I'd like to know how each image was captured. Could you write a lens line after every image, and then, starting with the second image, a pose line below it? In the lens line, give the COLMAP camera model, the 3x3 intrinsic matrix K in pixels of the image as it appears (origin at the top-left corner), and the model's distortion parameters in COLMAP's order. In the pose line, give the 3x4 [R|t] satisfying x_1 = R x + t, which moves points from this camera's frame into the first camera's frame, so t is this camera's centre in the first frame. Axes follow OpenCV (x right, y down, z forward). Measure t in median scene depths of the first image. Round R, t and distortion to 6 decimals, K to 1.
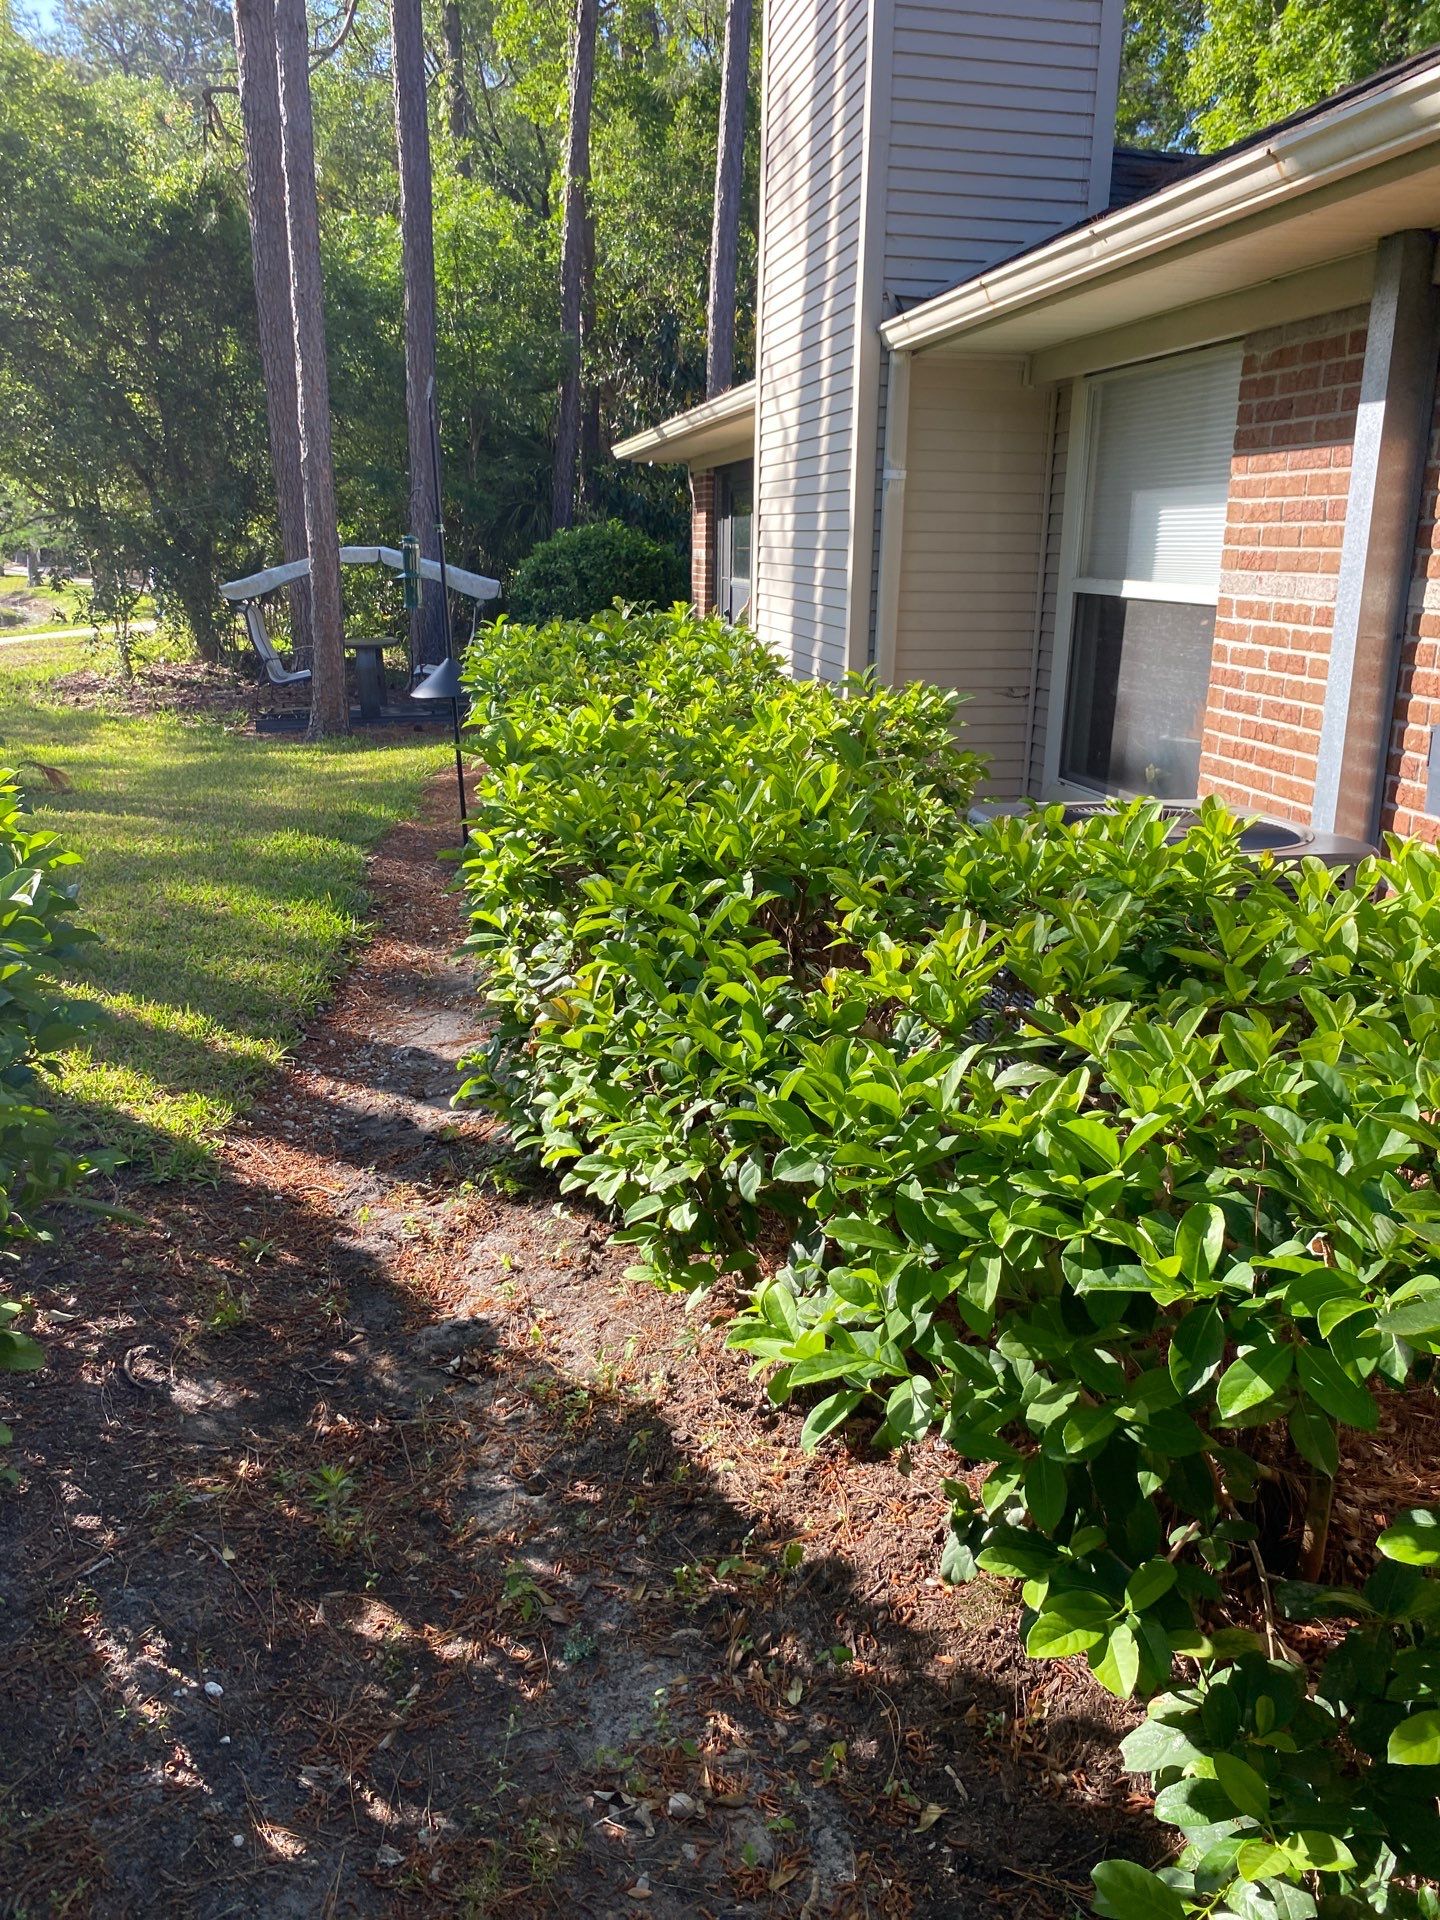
lens RADIAL K [[1447.9, 0, 724.9], [0, 1447.9, 958.6], [0, 0, 1]] dist [0.035568, -0.045655]
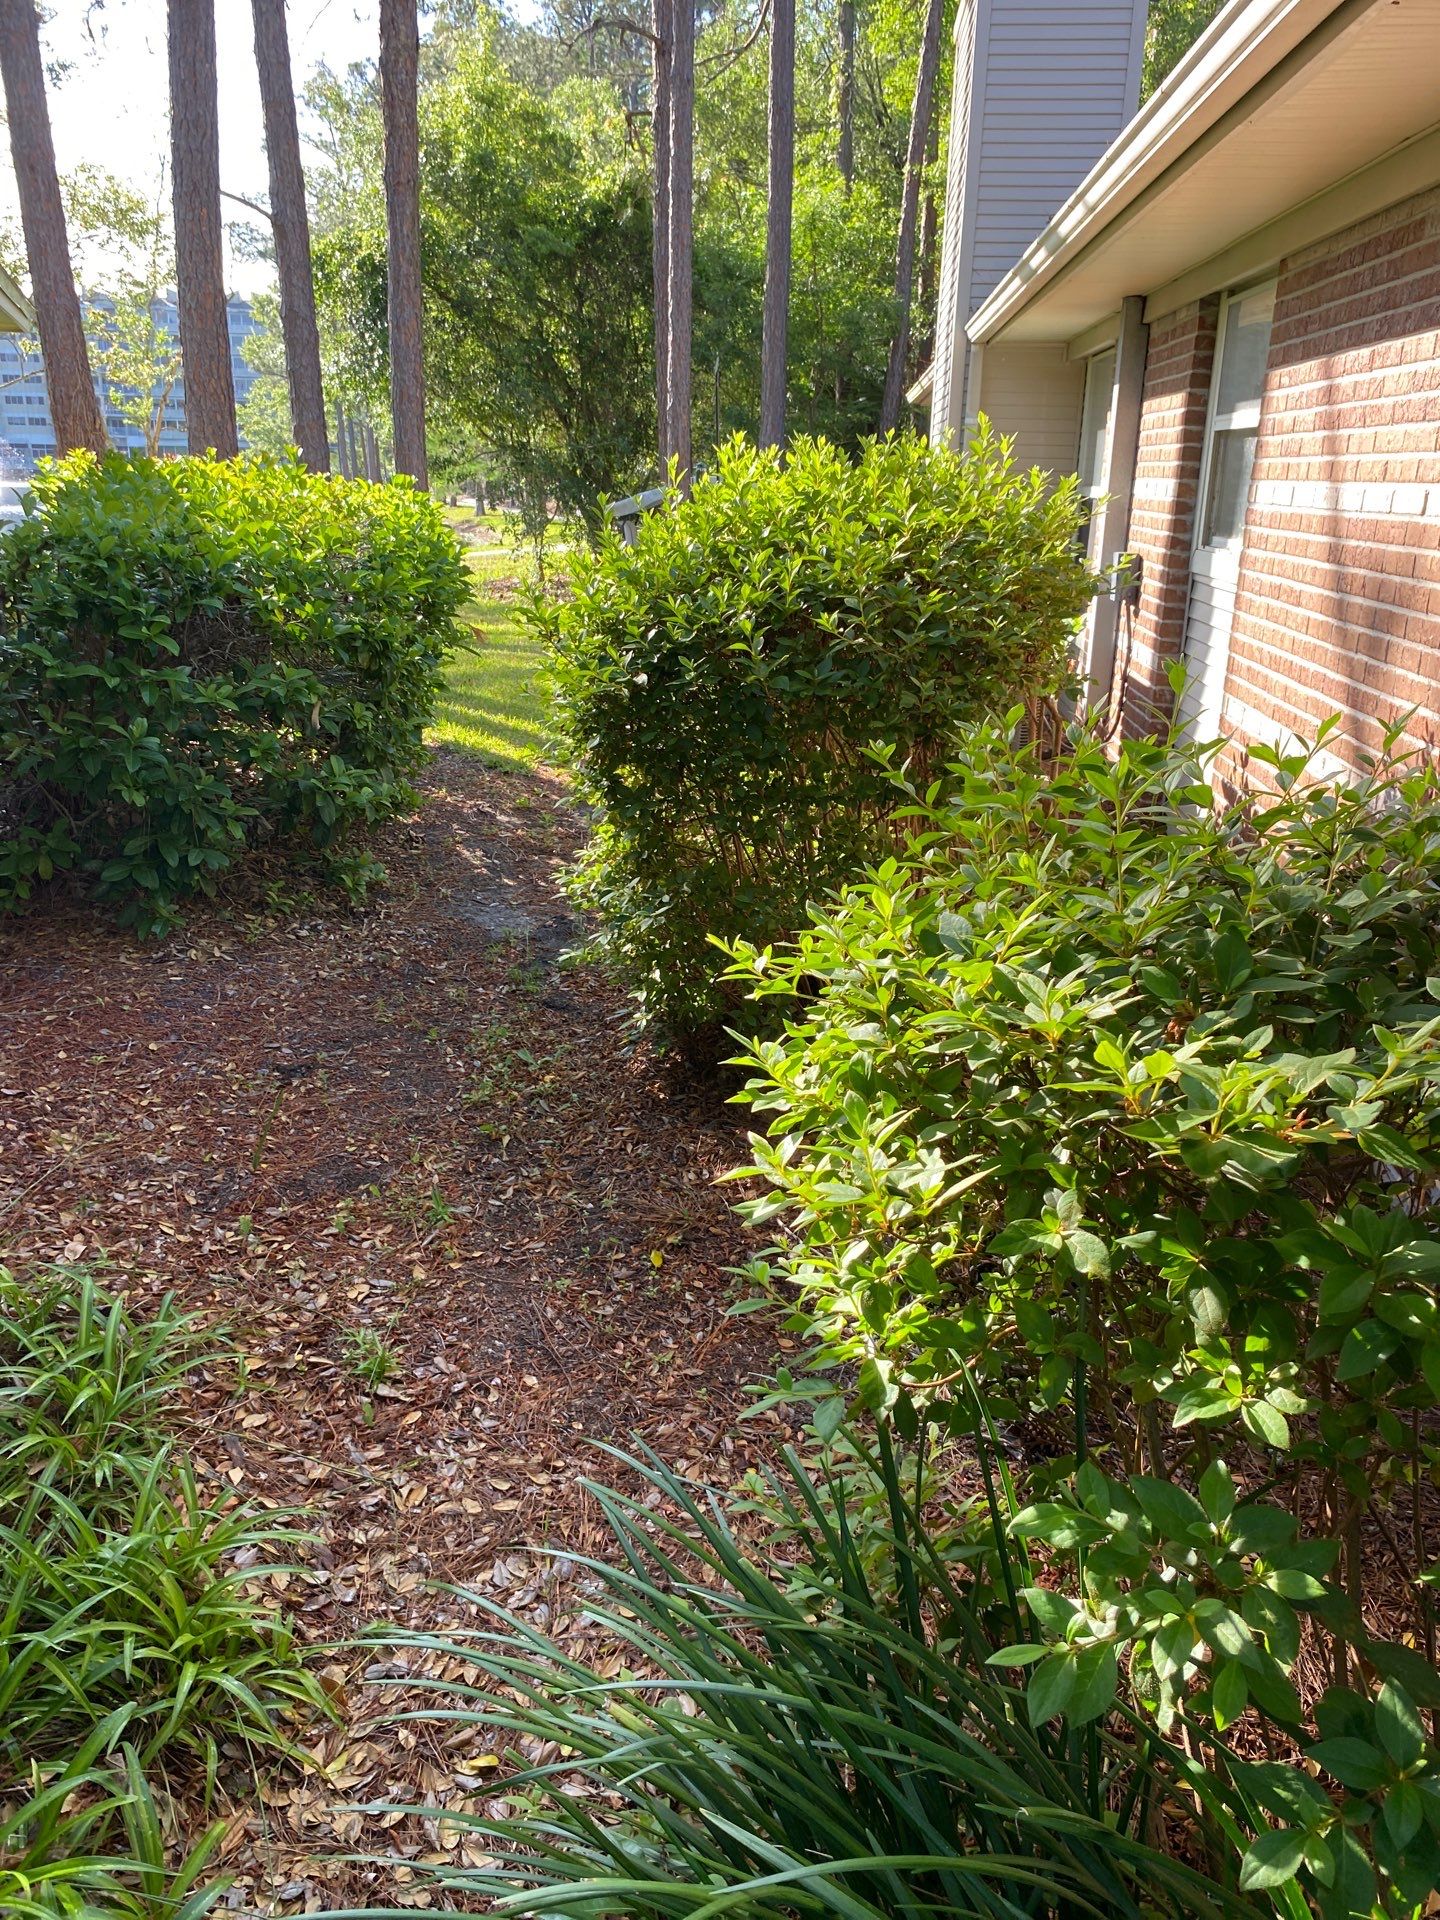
lens RADIAL K [[1505.1, 0, 708.6], [0, 1505.1, 983.8], [0, 0, 1]] dist [-0.003083, -0.004983]
pose [[0.958961, 0.092202, -0.268126, 0.124558], [-0.080320, 0.995252, 0.054977, 0.078533], [0.271922, -0.031185, 0.961814, -0.250850]]
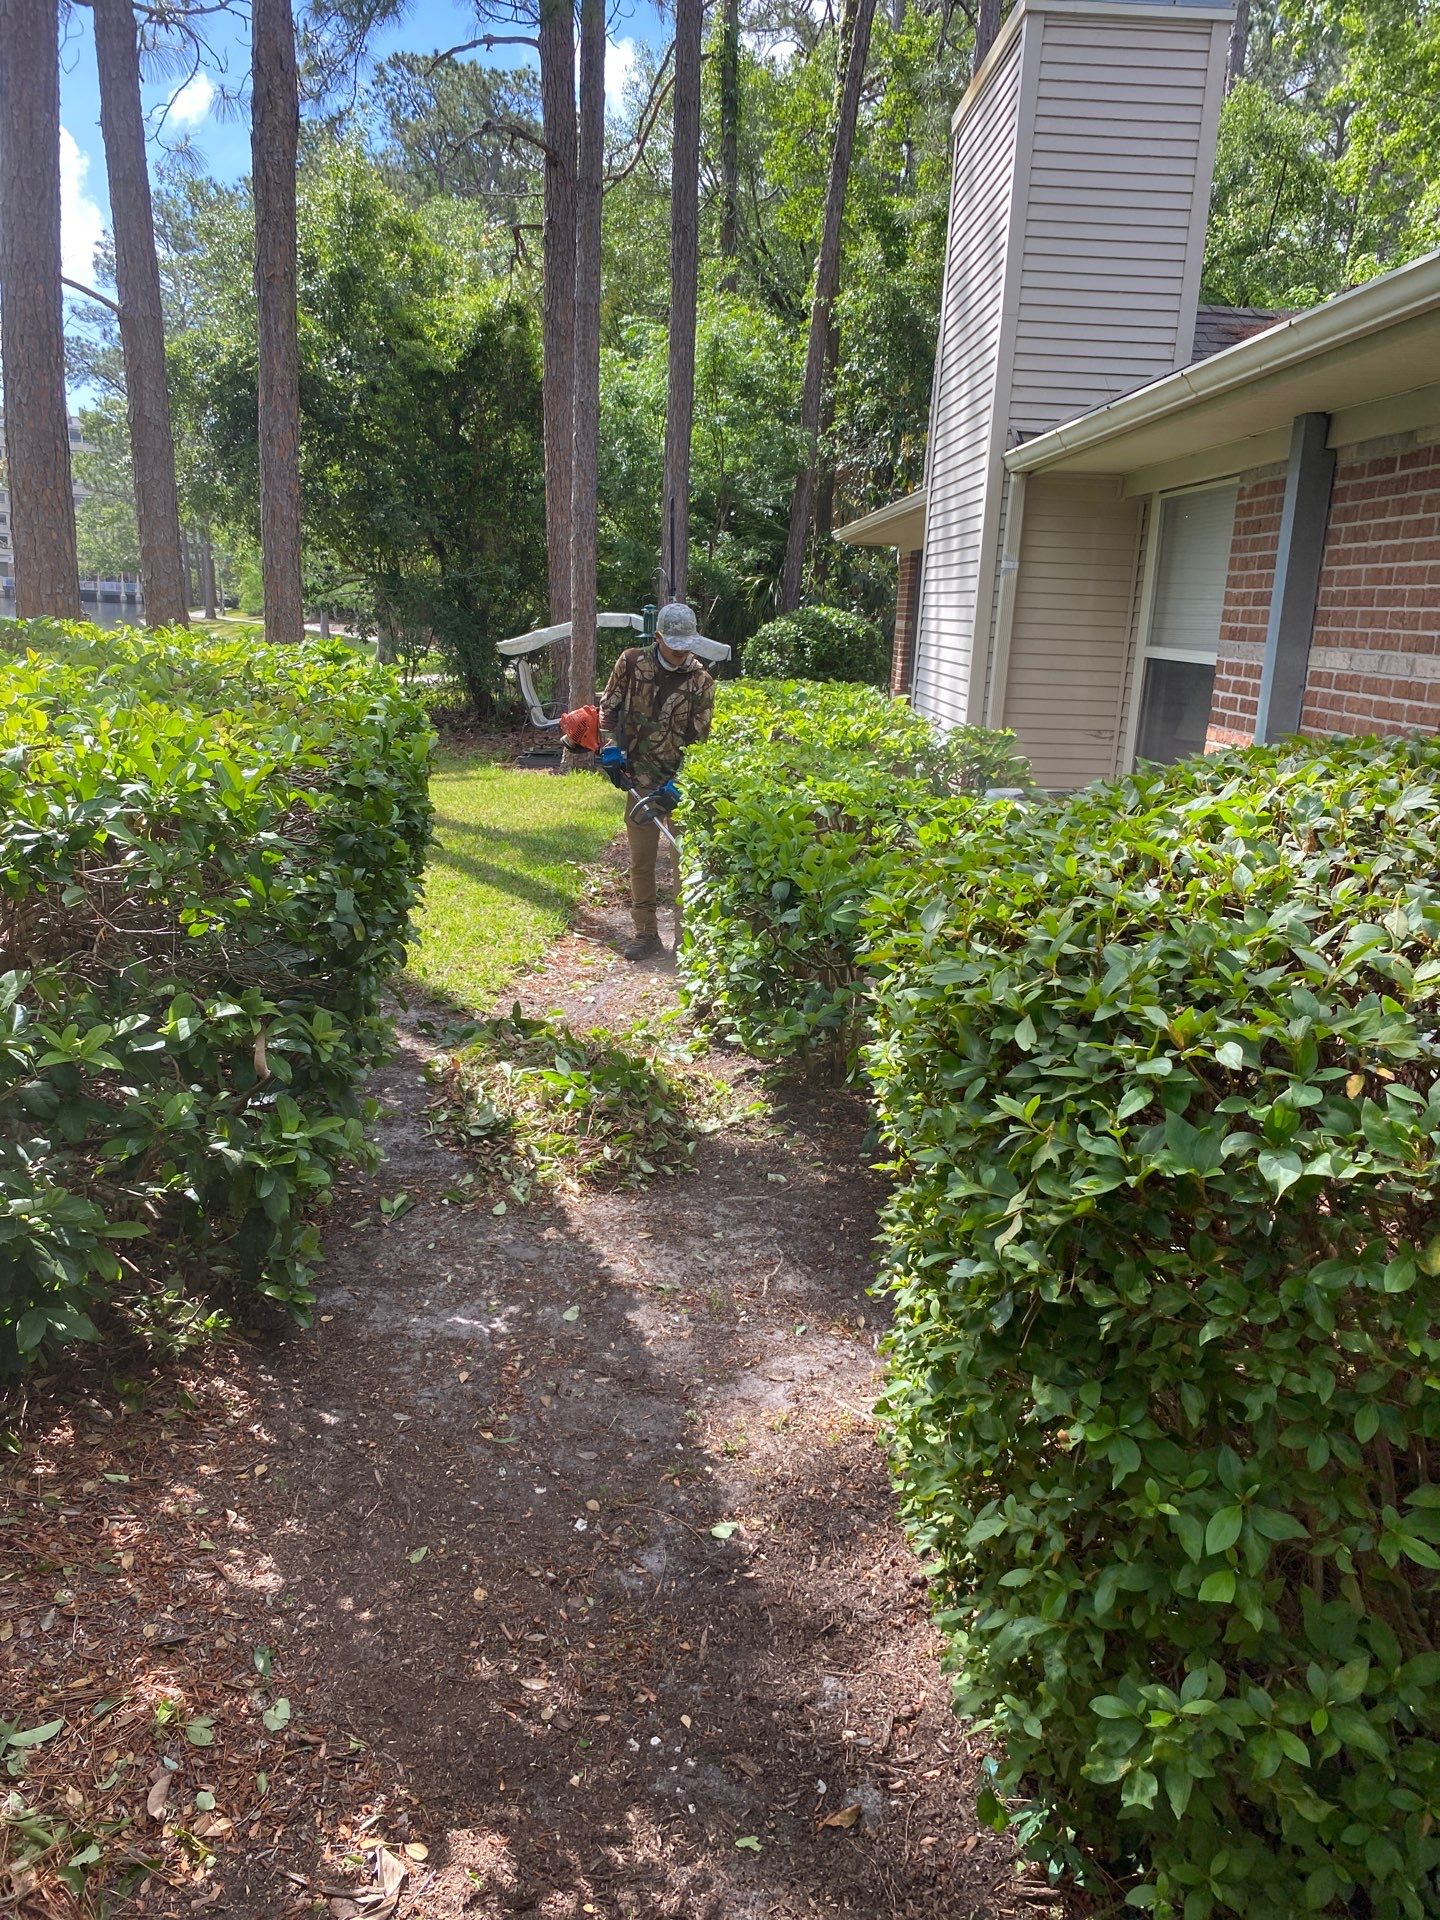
lens RADIAL K [[1470.0, 0, 710.2], [0, 1470.0, 995.3], [0, 0, 1]] dist [0.006540, -0.018678]
pose [[0.984471, 0.068197, -0.161762, 0.034386], [-0.072557, 0.997139, -0.021194, 0.039049], [0.159854, 0.032602, 0.986602, -0.129403]]
